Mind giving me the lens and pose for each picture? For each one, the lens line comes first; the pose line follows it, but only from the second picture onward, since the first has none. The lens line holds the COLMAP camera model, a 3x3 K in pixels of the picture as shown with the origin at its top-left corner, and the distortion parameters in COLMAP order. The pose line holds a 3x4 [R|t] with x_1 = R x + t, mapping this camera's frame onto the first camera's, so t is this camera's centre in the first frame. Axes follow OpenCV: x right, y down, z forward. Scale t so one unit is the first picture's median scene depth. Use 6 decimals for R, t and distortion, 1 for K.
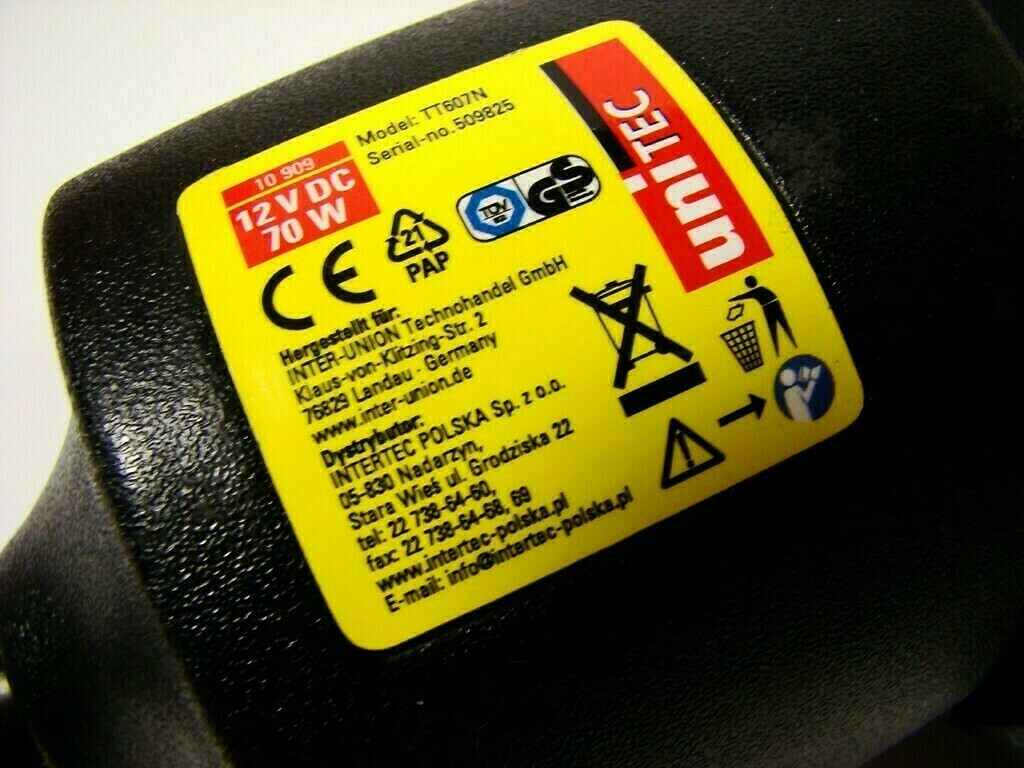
lens RADIAL K [[882.6, 0, 512.0], [0, 882.6, 385.7], [0, 0, 1]] dist [-0.071048, -0.002266]
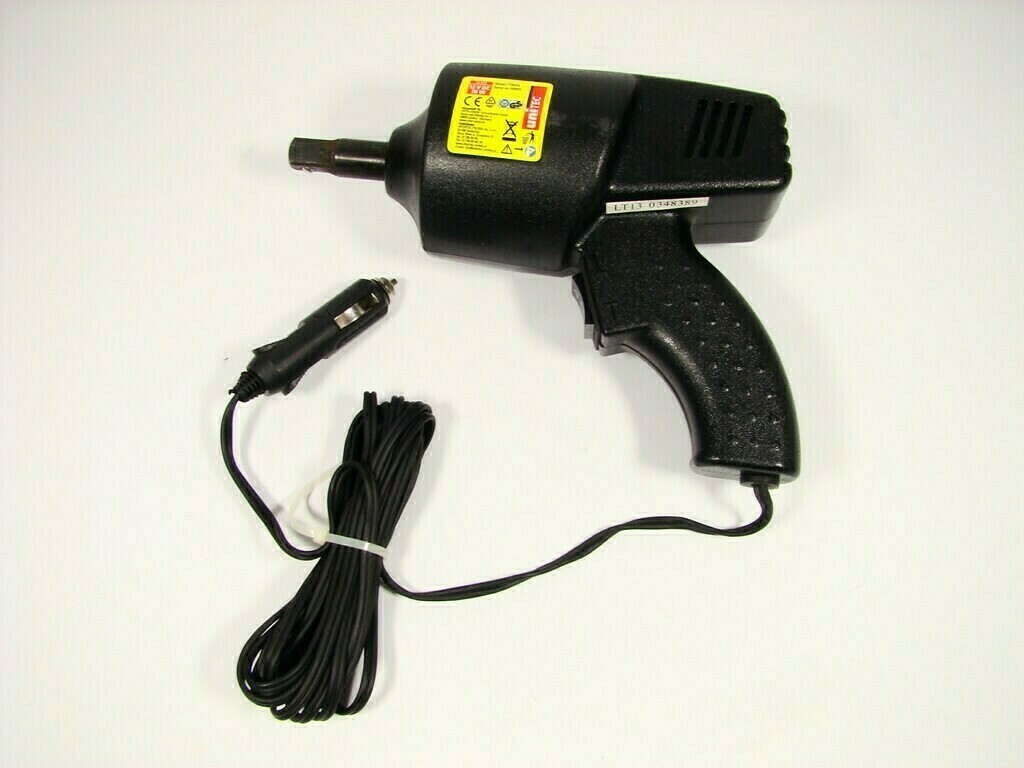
lens RADIAL K [[882.6, 0, 512.2], [0, 882.6, 383.2], [0, 0, 1]] dist [-0.071048, -0.002266]
pose [[0.825260, 0.520174, -0.219922, 2.398857], [-0.506662, 0.853953, 0.118568, 0.714884], [0.249479, 0.013577, 0.968285, -4.883147]]
